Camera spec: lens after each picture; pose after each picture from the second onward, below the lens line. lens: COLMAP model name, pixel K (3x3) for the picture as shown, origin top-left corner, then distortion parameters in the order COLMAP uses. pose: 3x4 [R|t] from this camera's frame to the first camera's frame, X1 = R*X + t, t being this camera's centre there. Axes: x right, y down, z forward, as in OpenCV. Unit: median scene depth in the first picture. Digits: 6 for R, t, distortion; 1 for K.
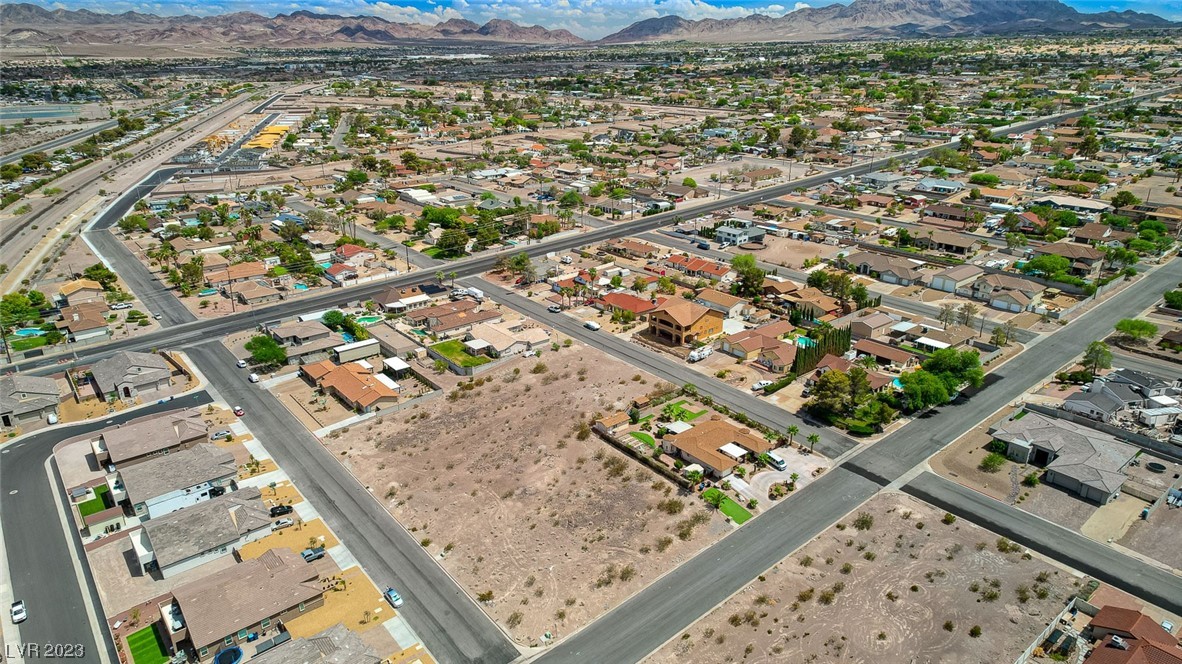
lens RADIAL K [[724.6, 0, 588.5], [0, 724.6, 355.9], [0, 0, 1]] dist [0.088085, -0.064847]
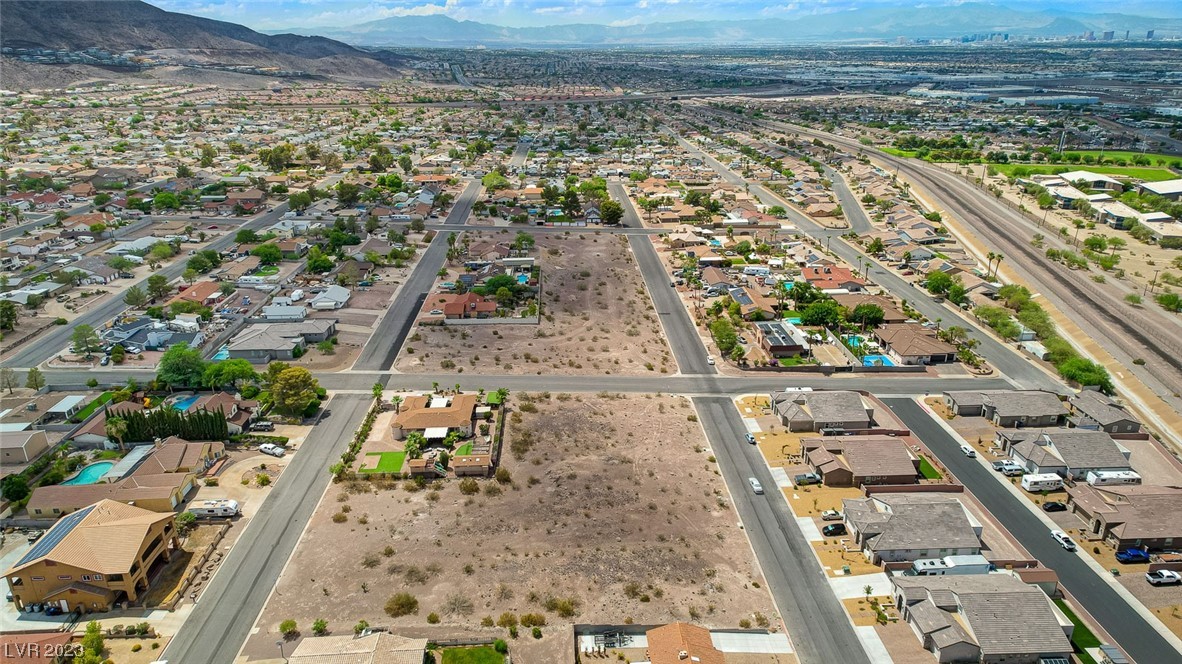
lens RADIAL K [[718.3, 0, 588.5], [0, 718.3, 363.5], [0, 0, 1]] dist [0.087444, -0.063783]
pose [[-0.799499, -0.229059, 0.555277, -0.467889], [0.246725, 0.717620, 0.651266, -0.462259], [-0.547657, 0.657688, -0.517222, 1.117234]]
